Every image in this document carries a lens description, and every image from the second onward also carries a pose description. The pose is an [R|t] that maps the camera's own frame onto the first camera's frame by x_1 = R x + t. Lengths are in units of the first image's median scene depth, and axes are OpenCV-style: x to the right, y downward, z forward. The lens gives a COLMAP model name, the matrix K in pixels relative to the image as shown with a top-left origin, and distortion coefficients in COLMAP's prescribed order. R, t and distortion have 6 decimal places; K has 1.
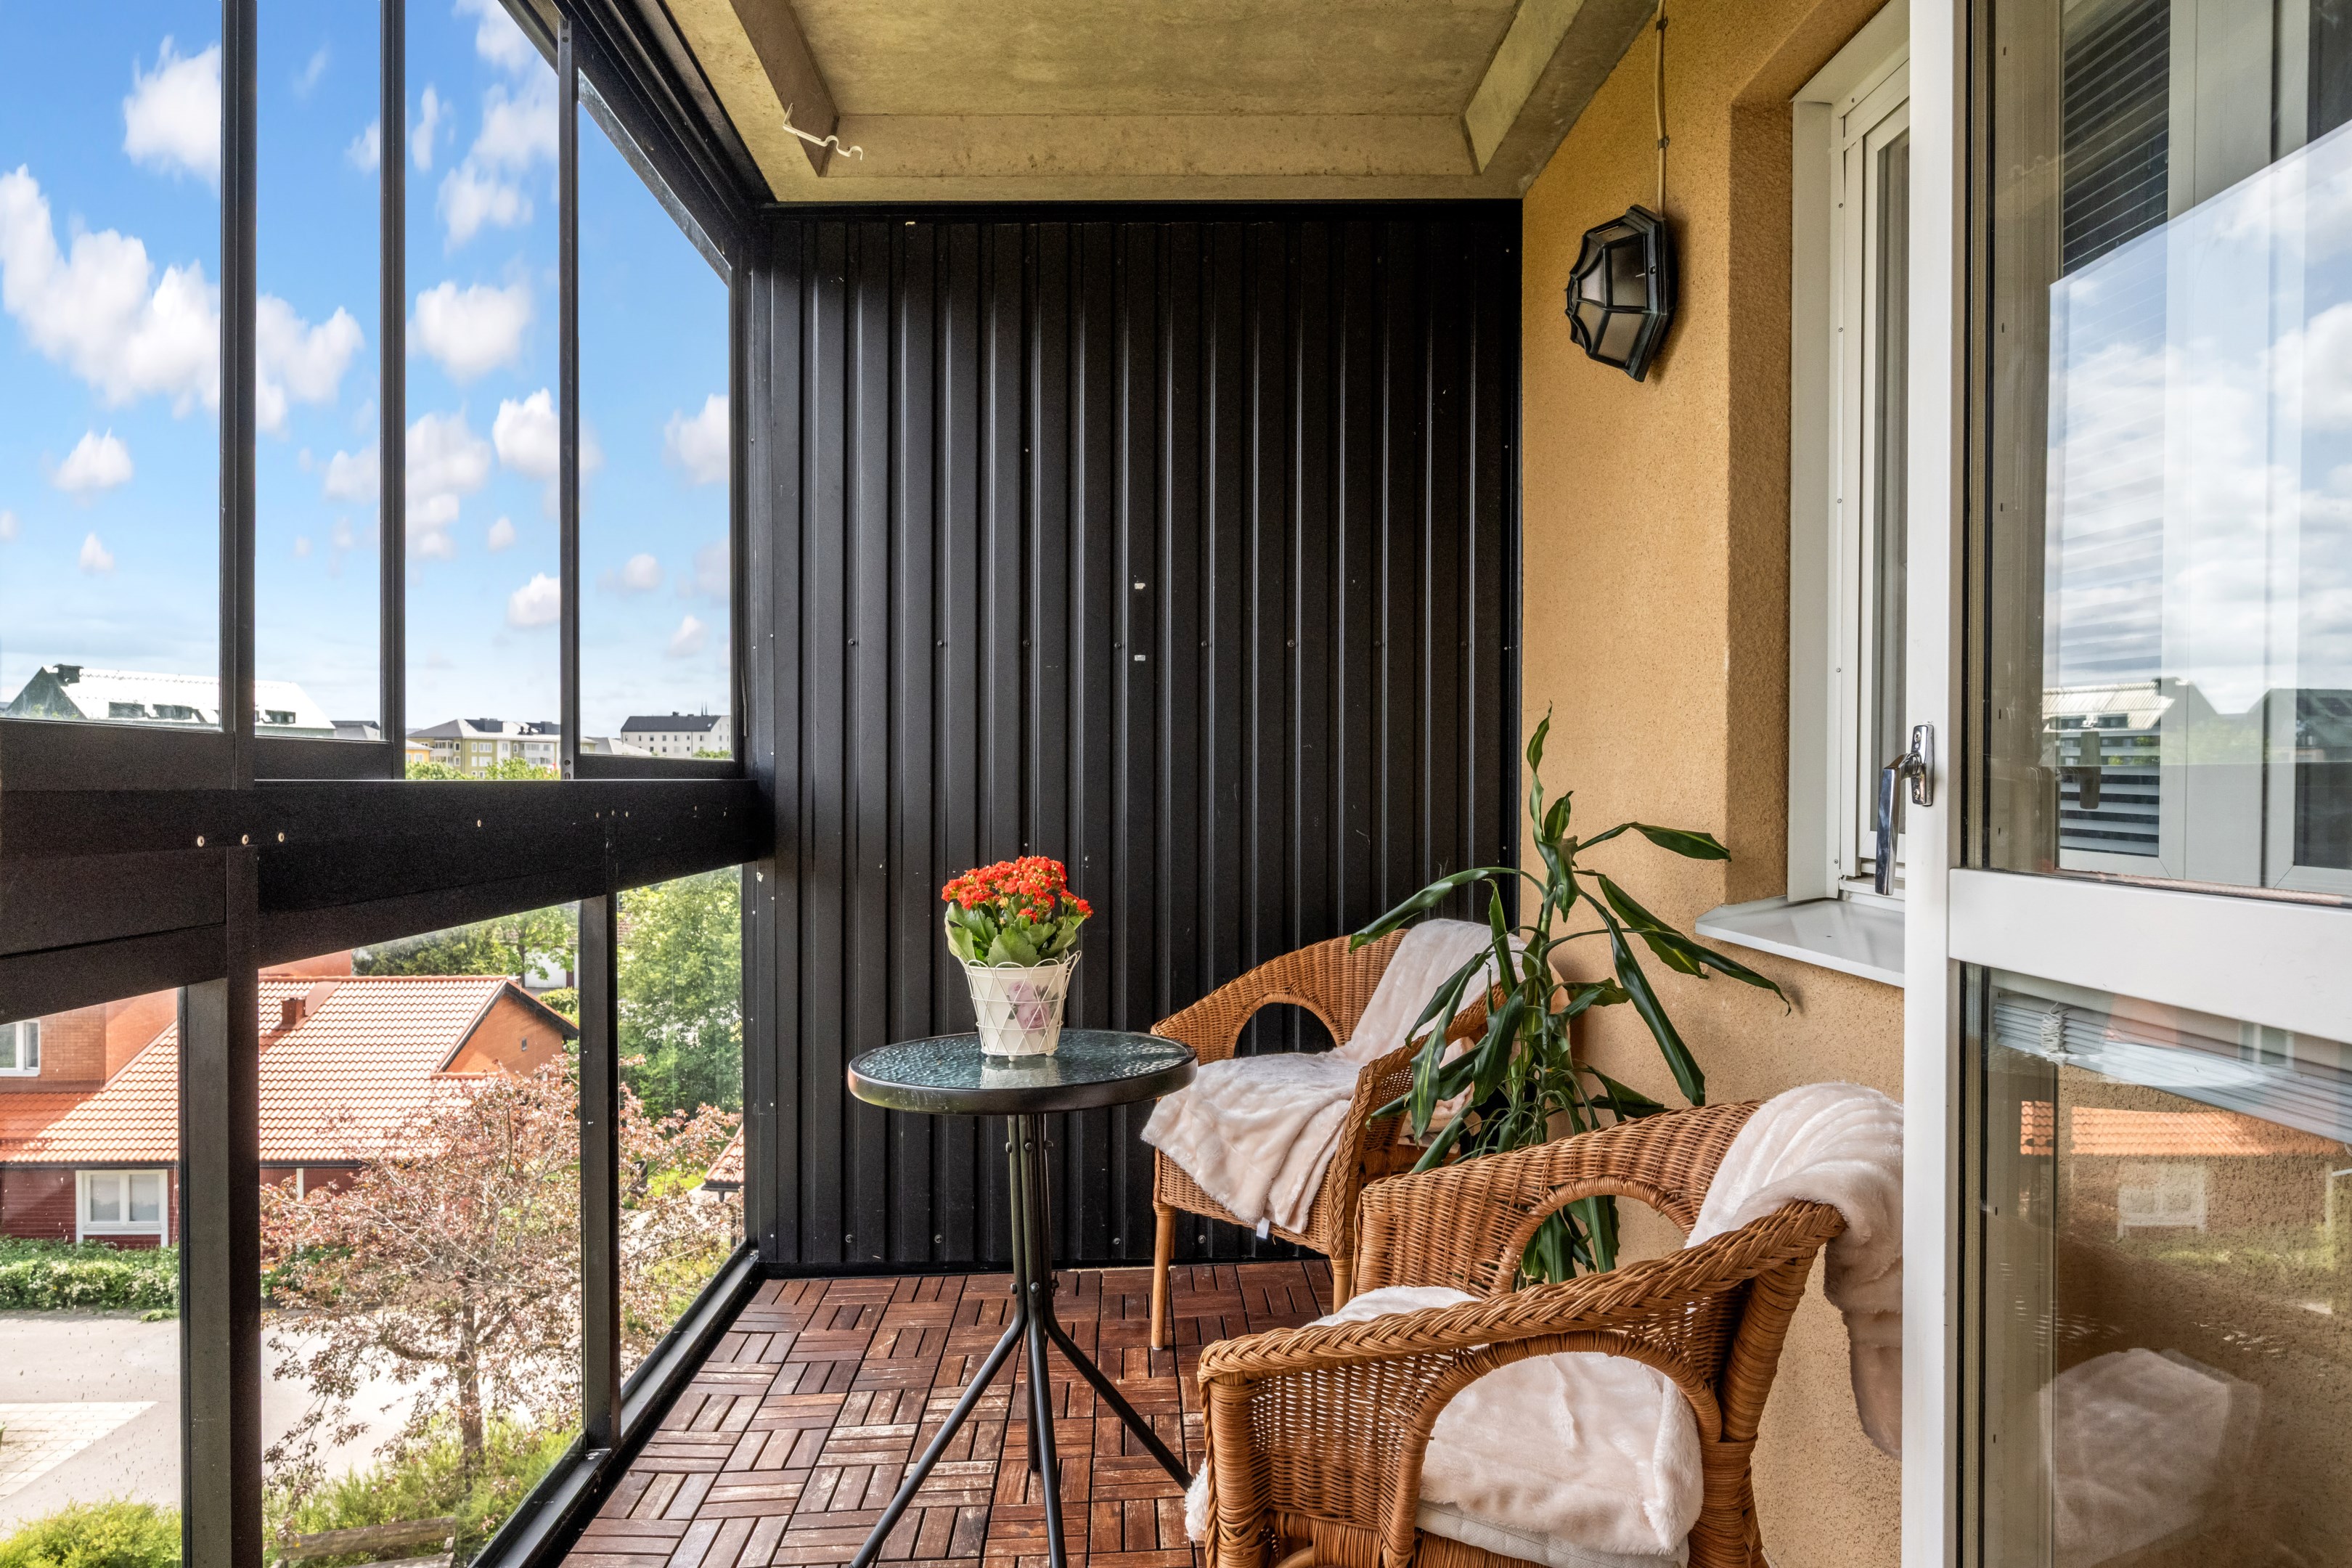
lens RADIAL K [[1476.5, 0, 1176.0], [0, 1476.5, 784.0], [0, 0, 1]] dist [-0.003797, 0.001741]
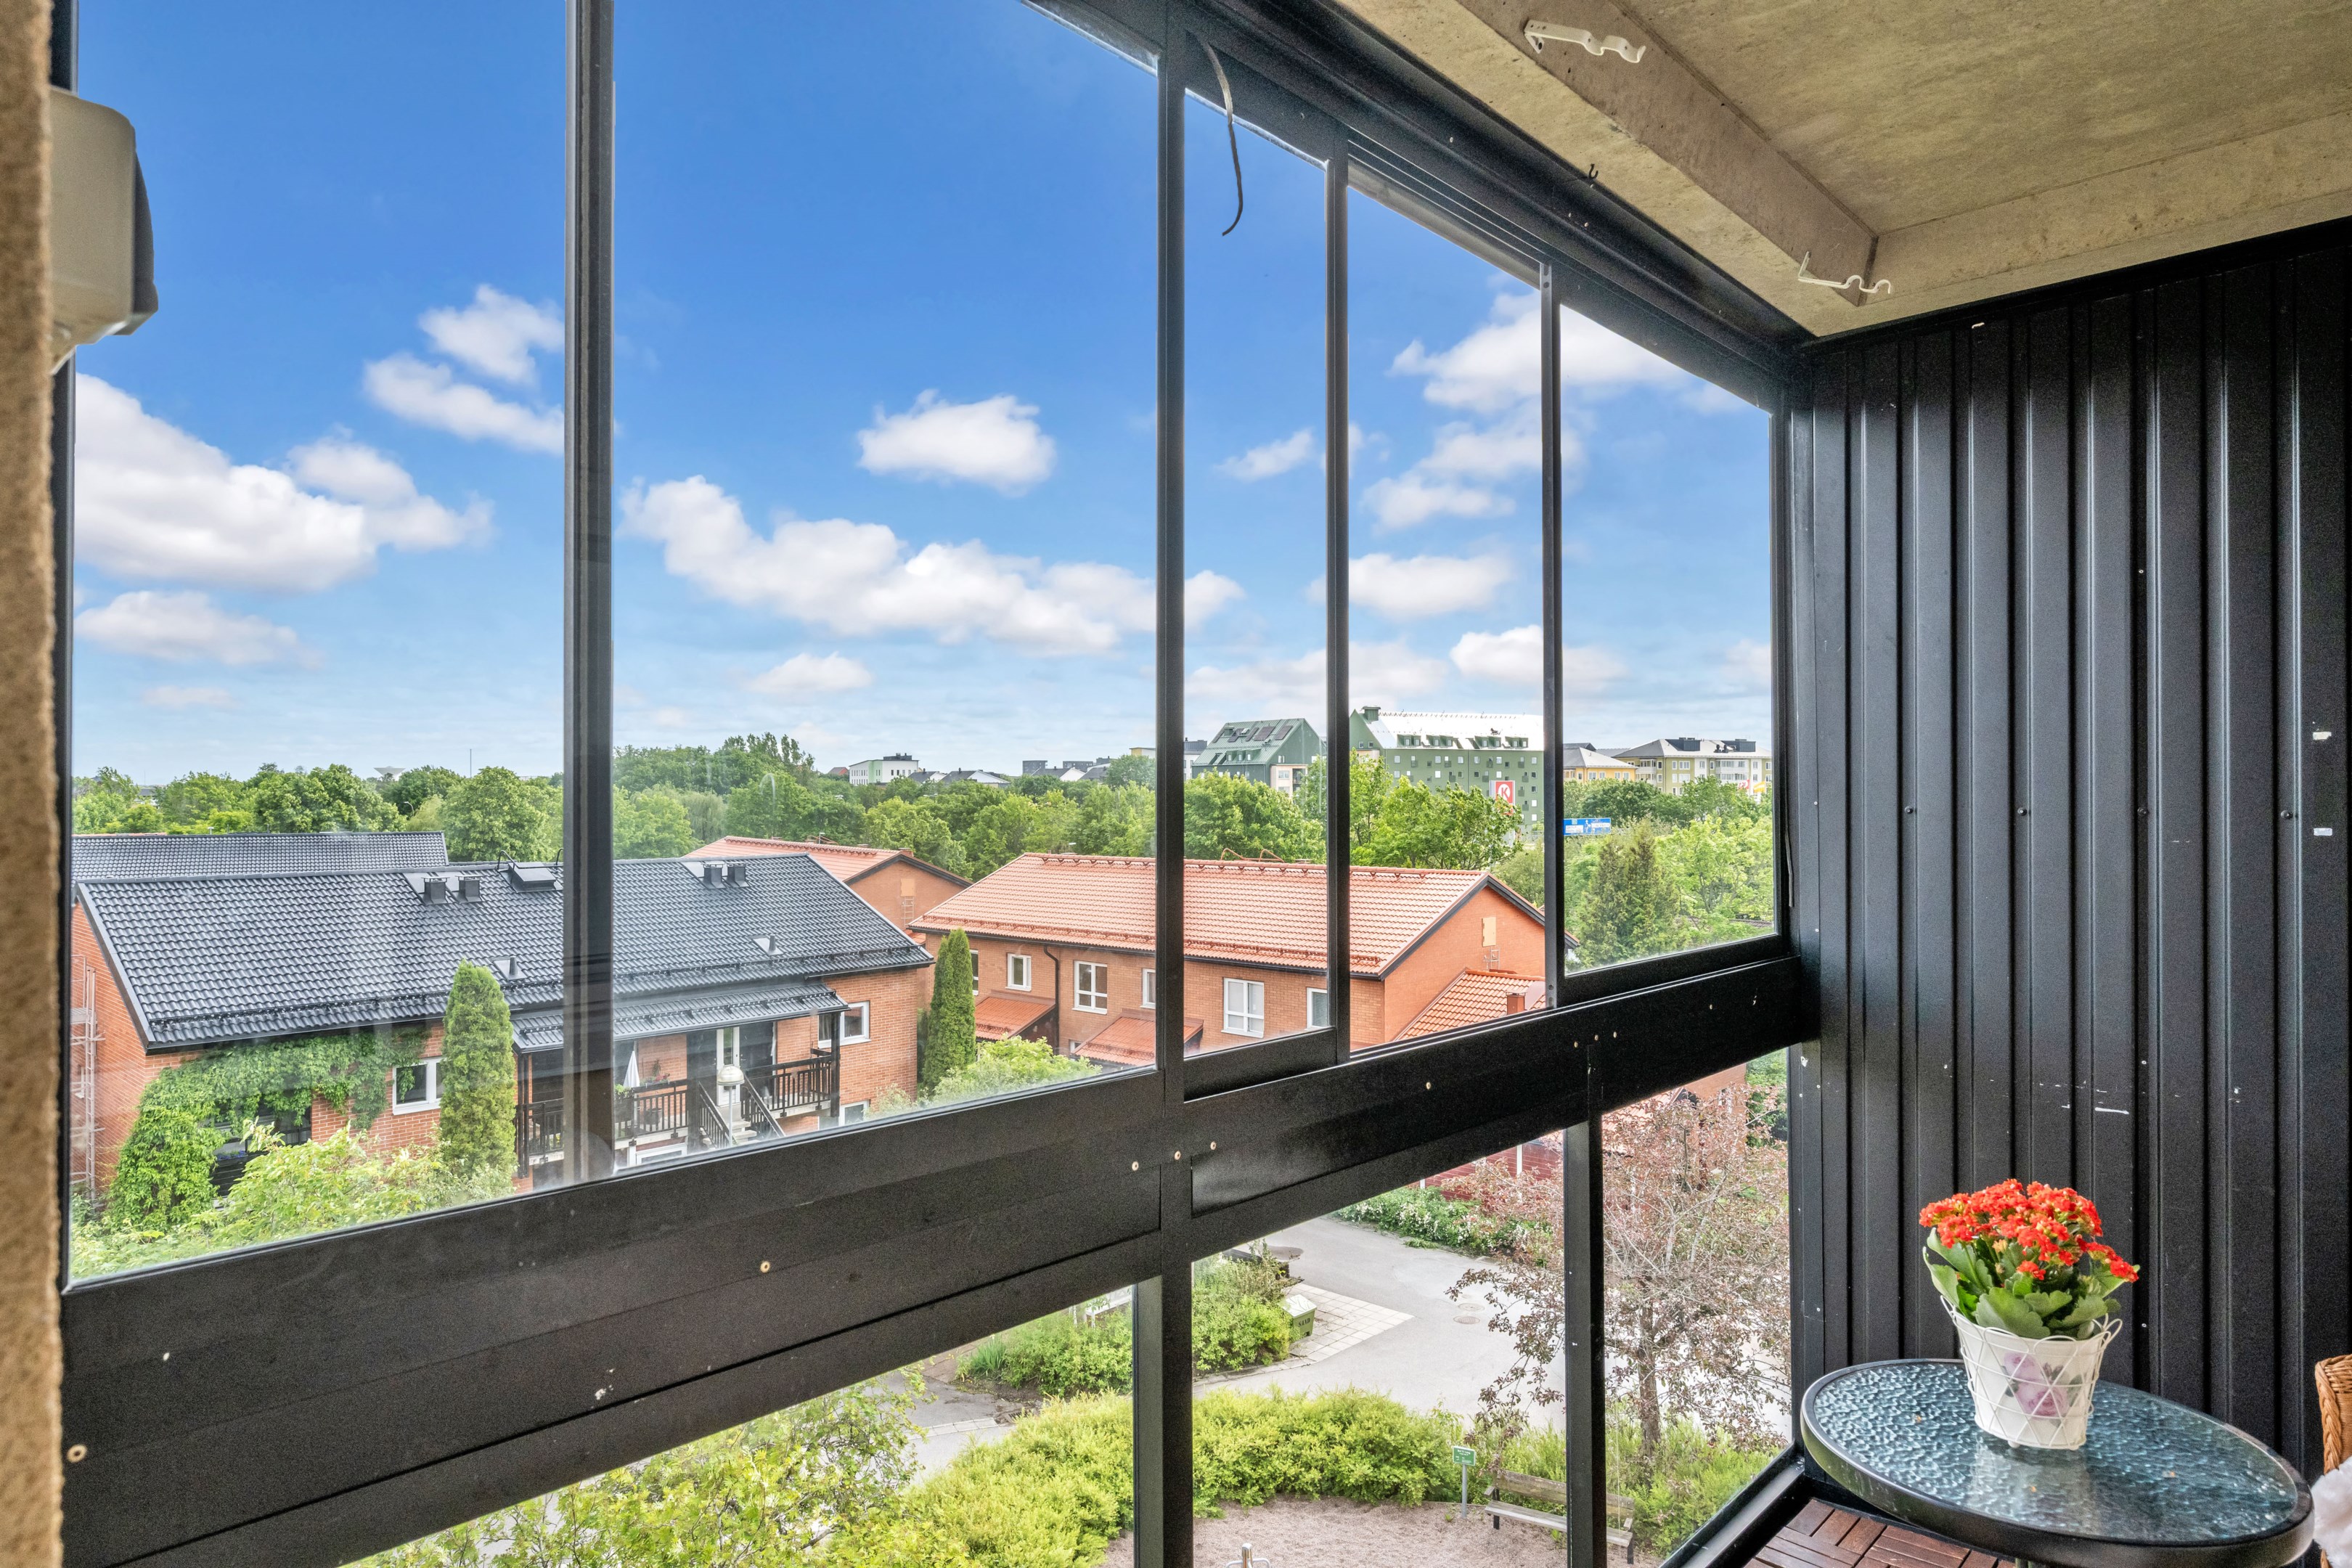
lens RADIAL K [[1422.1, 0, 1176.0], [0, 1422.1, 784.0], [0, 0, 1]] dist [0.000484, 0.000404]
pose [[0.710167, -0.008573, -0.703981, 0.071159], [0.001424, 0.999941, -0.010741, -0.103657], [0.704032, 0.006626, 0.710137, 0.079802]]
